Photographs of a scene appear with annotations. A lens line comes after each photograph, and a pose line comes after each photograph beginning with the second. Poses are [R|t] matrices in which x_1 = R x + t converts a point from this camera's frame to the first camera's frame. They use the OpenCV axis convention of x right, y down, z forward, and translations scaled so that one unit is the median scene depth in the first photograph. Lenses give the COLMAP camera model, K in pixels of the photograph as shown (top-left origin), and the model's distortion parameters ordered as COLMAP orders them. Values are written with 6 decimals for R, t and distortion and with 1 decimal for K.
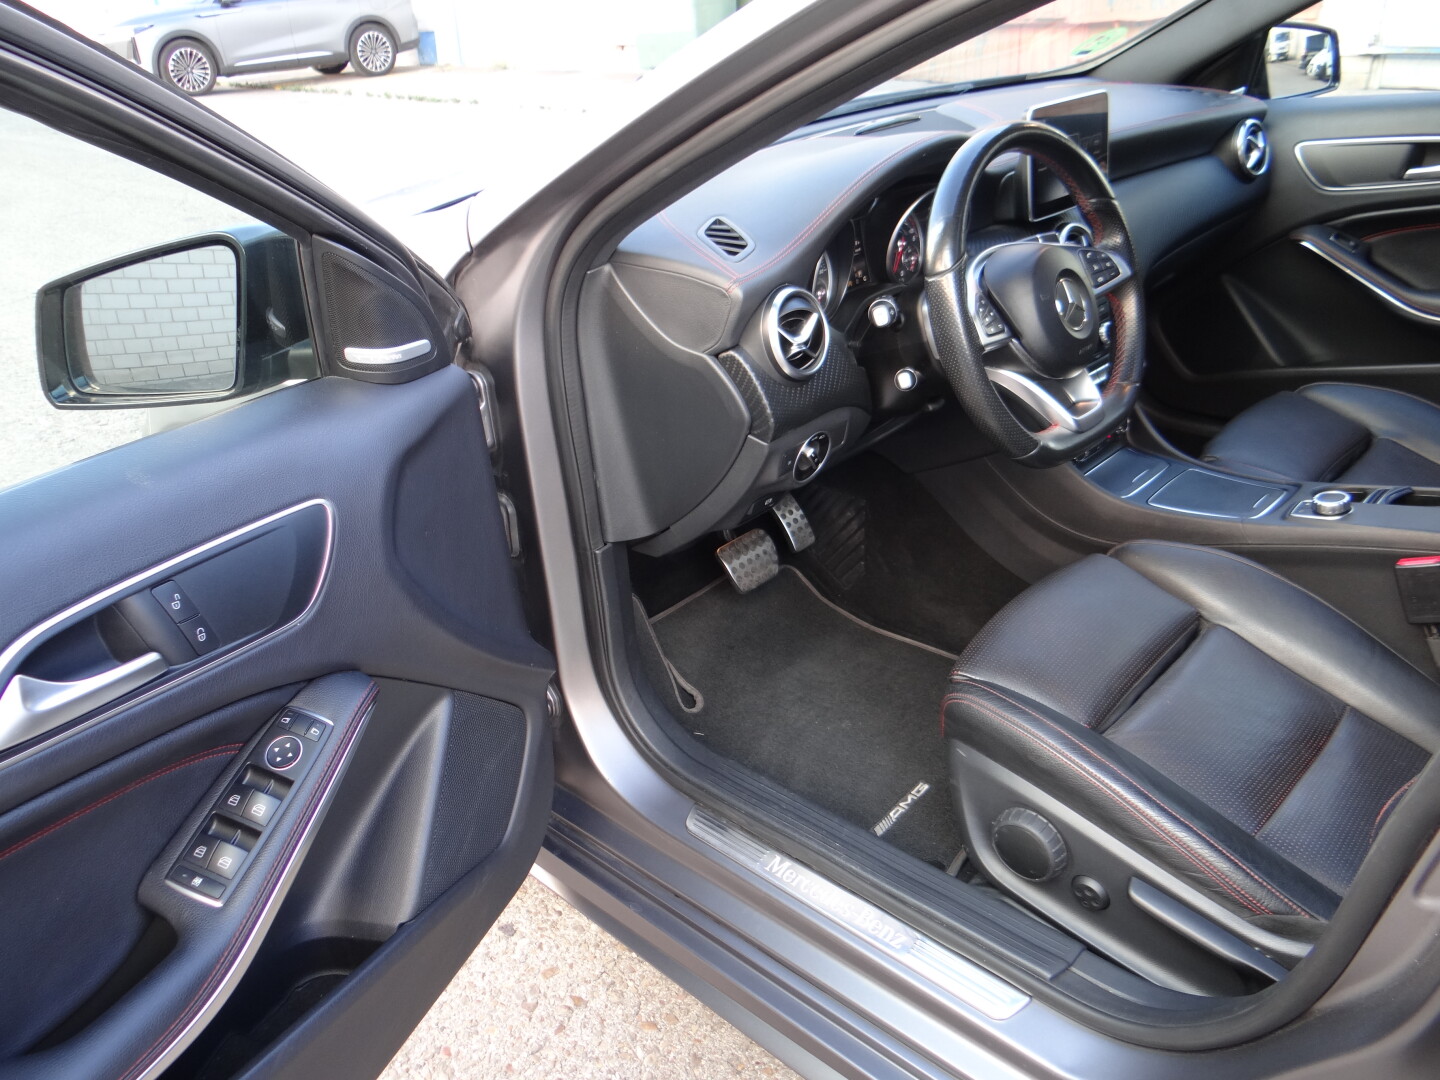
lens RADIAL K [[1138.2, 0, 711.6], [0, 1138.2, 544.7], [0, 0, 1]] dist [-0.003096, 0.004810]
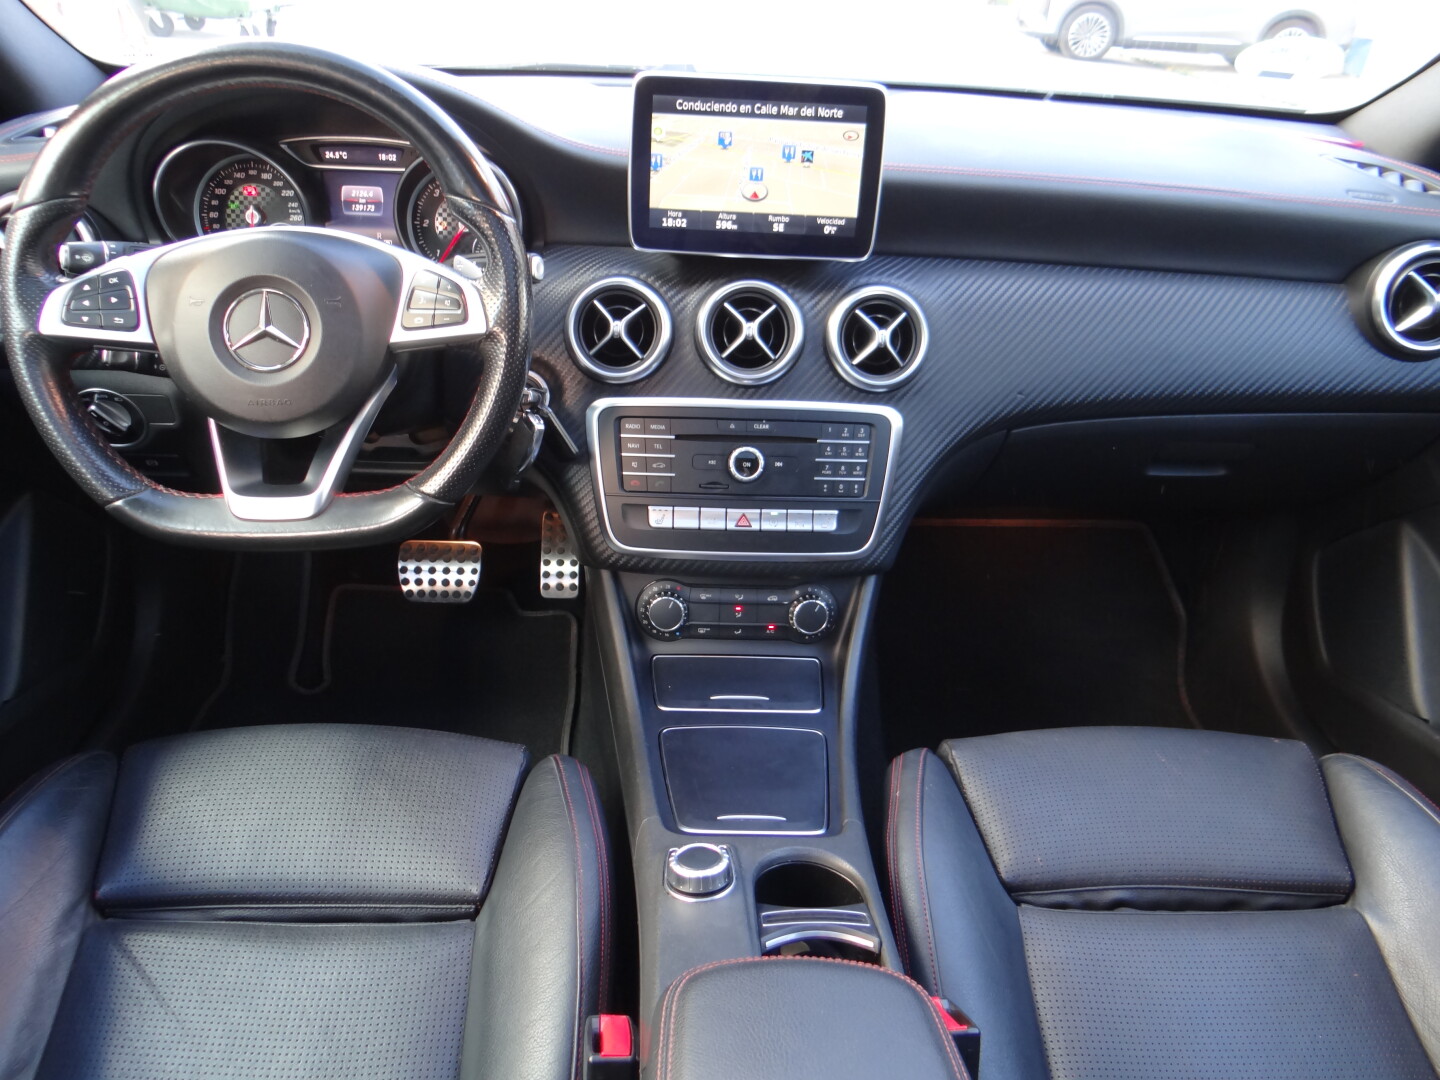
lens RADIAL K [[1138.2, 0, 713.2], [0, 1138.2, 532.3], [0, 0, 1]] dist [-0.003096, 0.004810]
pose [[0.711034, 0.407842, -0.572796, 0.669156], [-0.406328, 0.903144, 0.138666, -0.217758], [0.573871, 0.134146, 0.807884, 0.457139]]
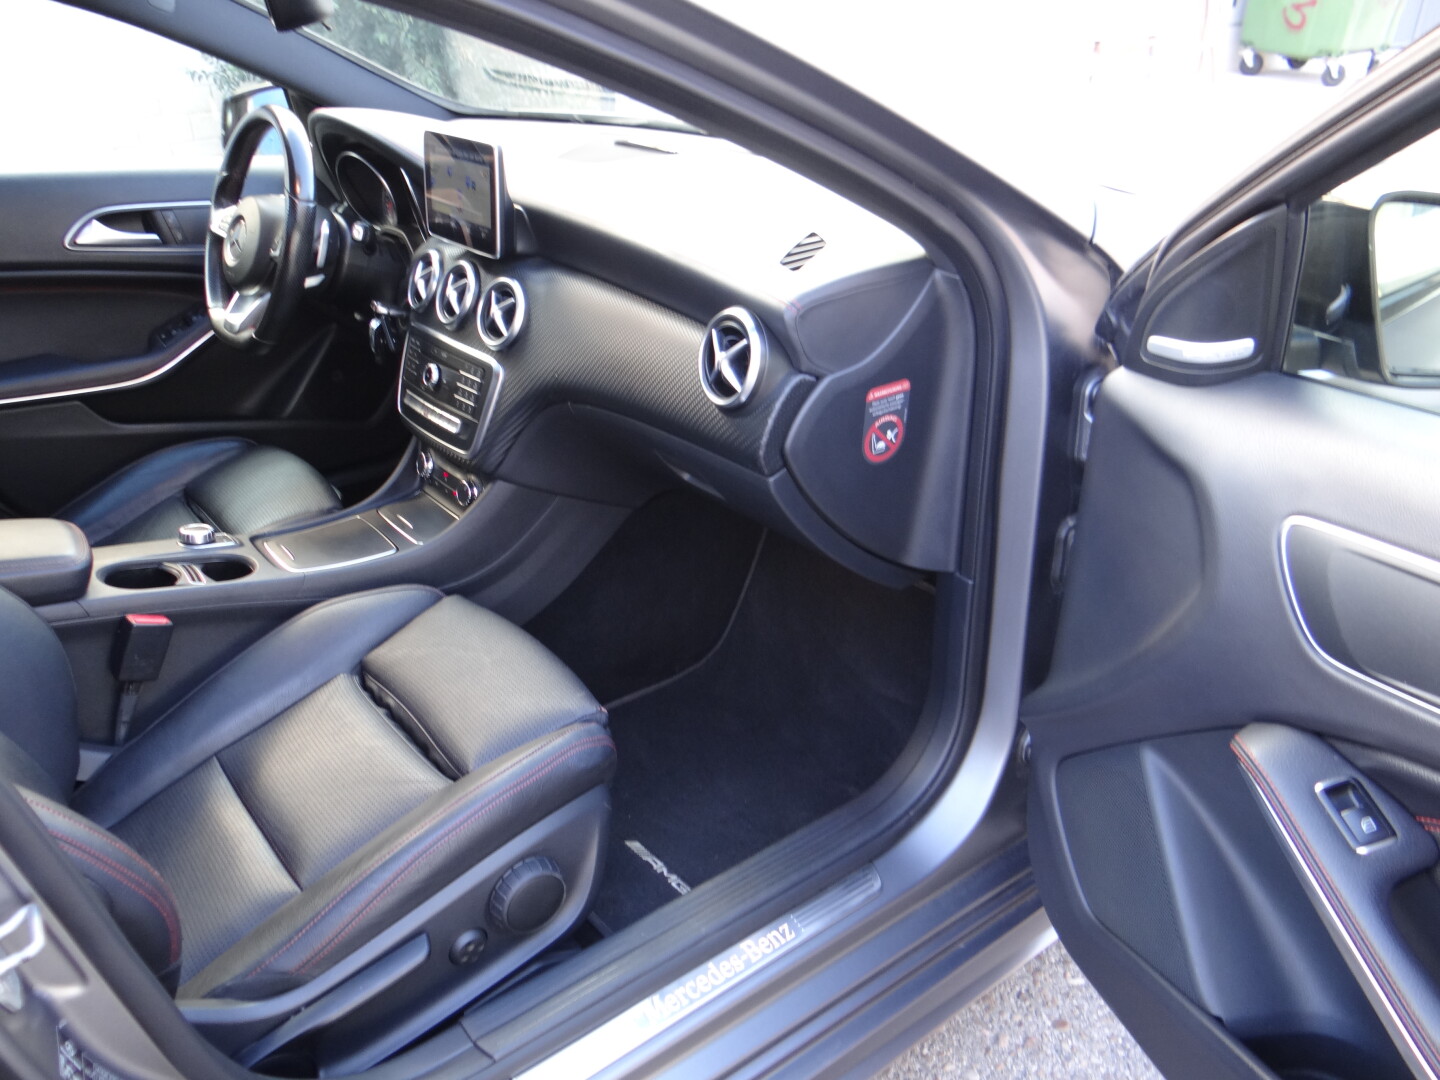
lens RADIAL K [[1138.2, 0, 716.3], [0, 1138.2, 540.2], [0, 0, 1]] dist [-0.003096, 0.004810]
pose [[-0.154890, 0.506689, -0.848101, 1.146854], [-0.423470, 0.741546, 0.520368, -0.656923], [0.892571, 0.439745, 0.099709, 1.115202]]
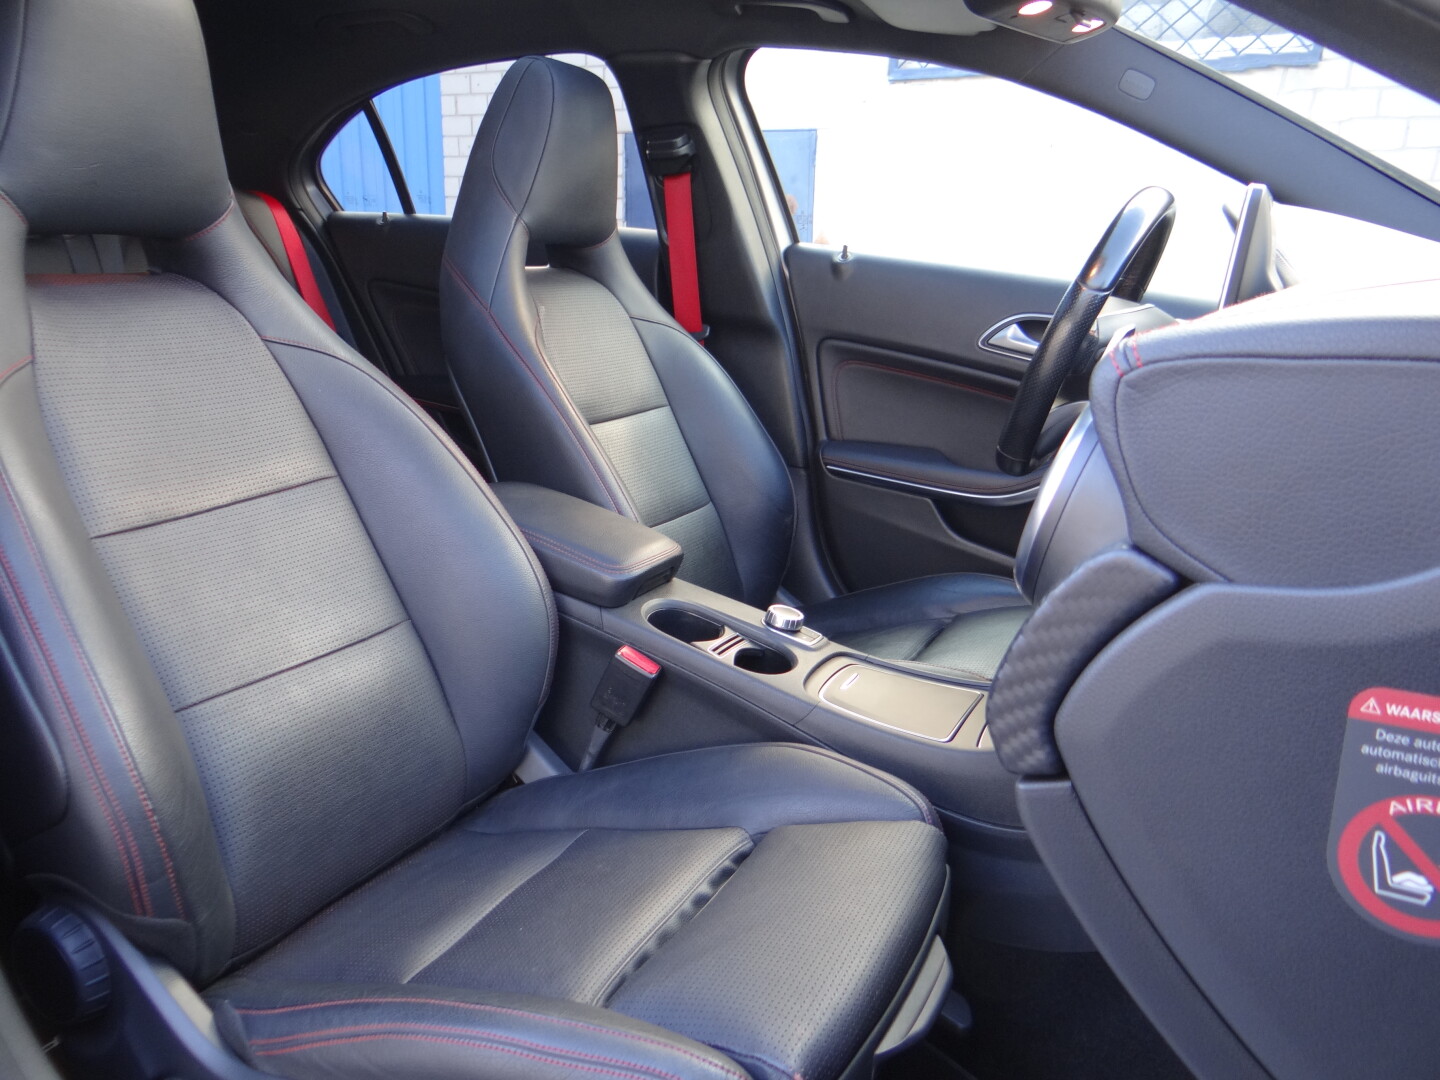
lens RADIAL K [[1138.2, 0, 718.5], [0, 1138.2, 542.0], [0, 0, 1]] dist [-0.003096, 0.004810]
pose [[-0.956224, 0.107038, -0.272357, 0.700839], [-0.107347, 0.737520, 0.666739, -0.564938], [0.272235, 0.666789, -0.693744, 1.318851]]
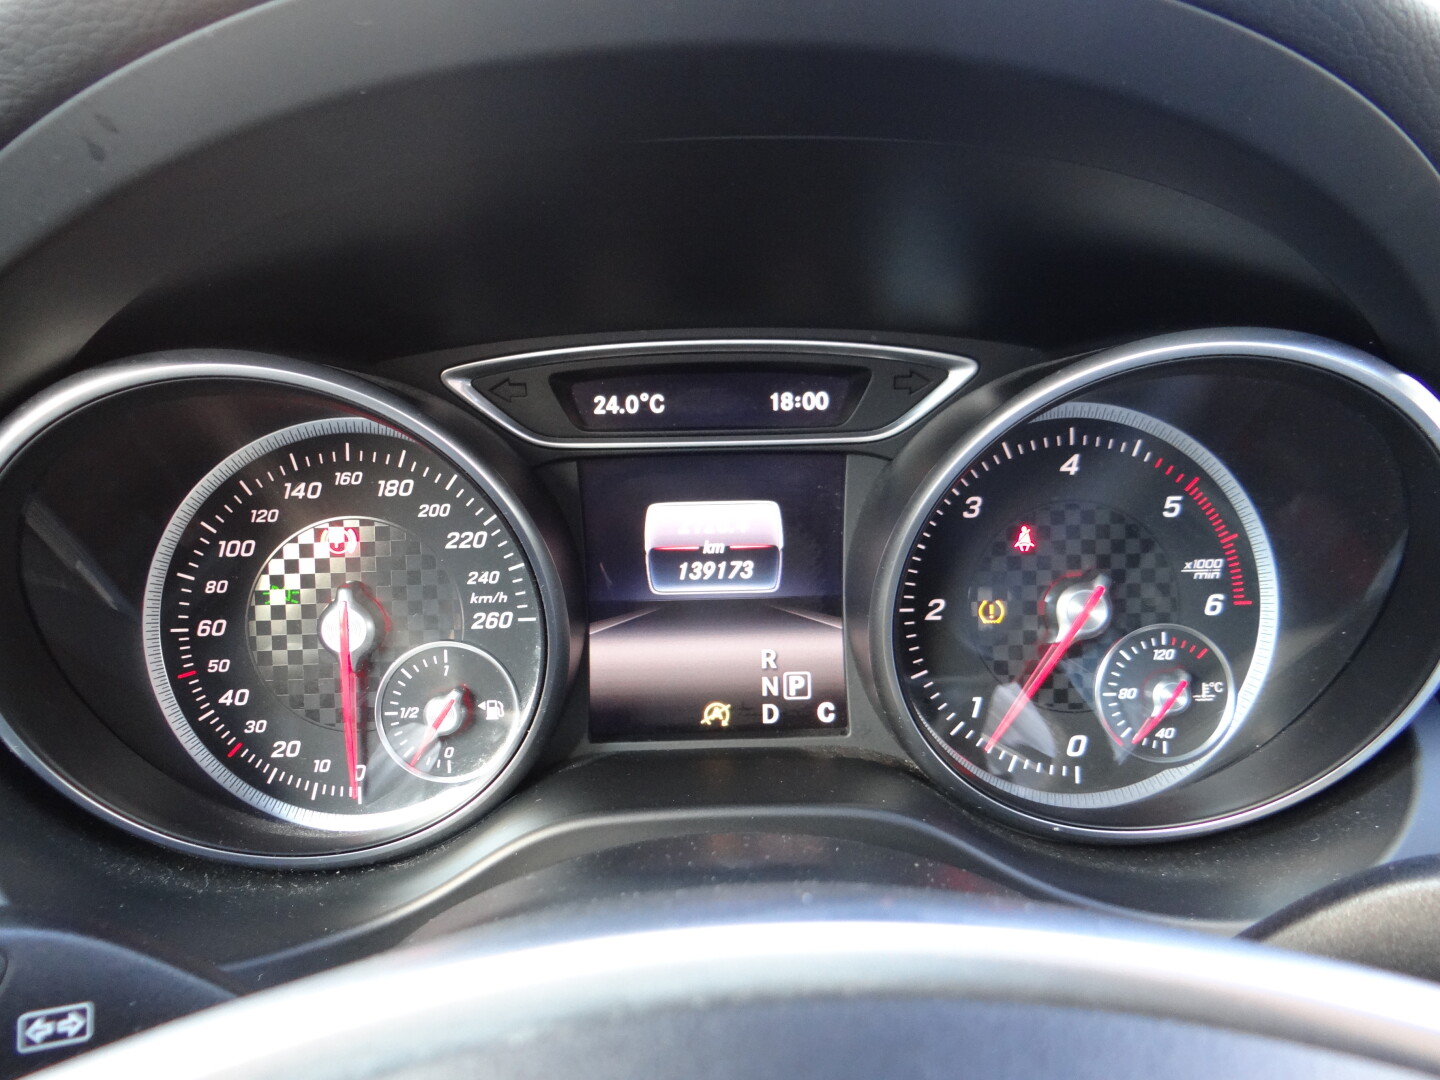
lens RADIAL K [[1138.2, 0, 720.0], [0, 1138.2, 519.3], [0, 0, 1]] dist [-0.003096, 0.004810]
pose [[0.709030, 0.222195, -0.669257, 0.219902], [-0.351935, 0.933916, -0.062788, -0.210305], [0.611079, 0.280053, 0.740373, 0.691709]]
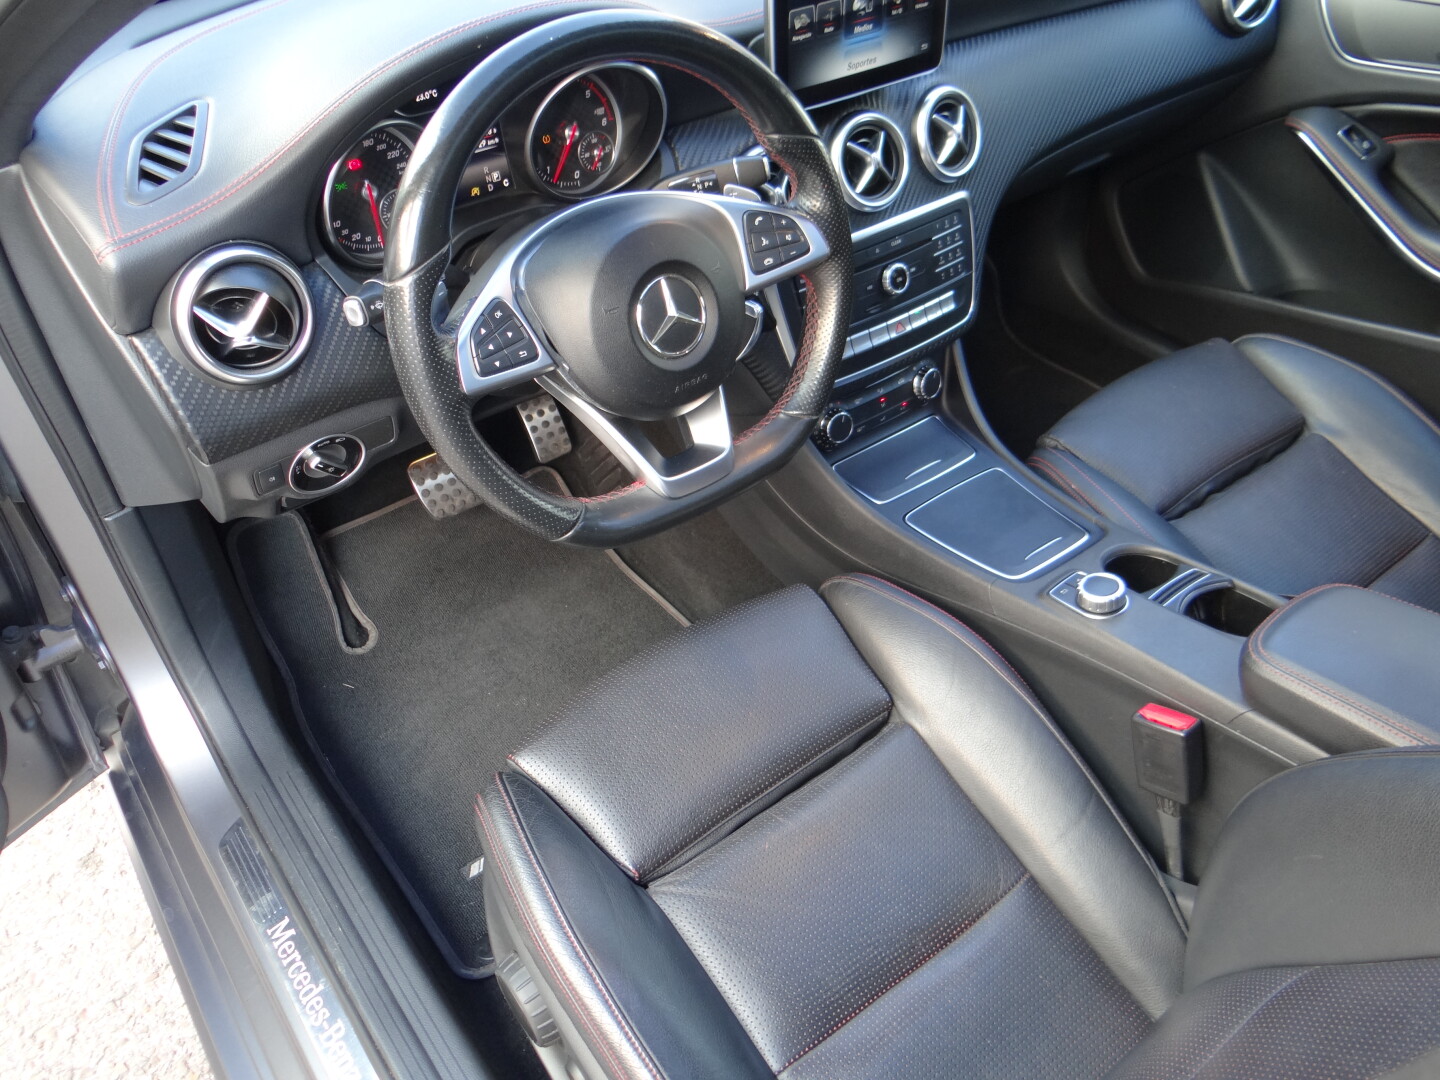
lens RADIAL K [[1138.2, 0, 709.0], [0, 1138.2, 540.8], [0, 0, 1]] dist [-0.003096, 0.004810]
pose [[0.983986, 0.156716, -0.084922, 0.299886], [-0.128954, 0.954801, 0.267818, -0.192905], [0.123056, -0.252578, 0.959719, 0.240549]]
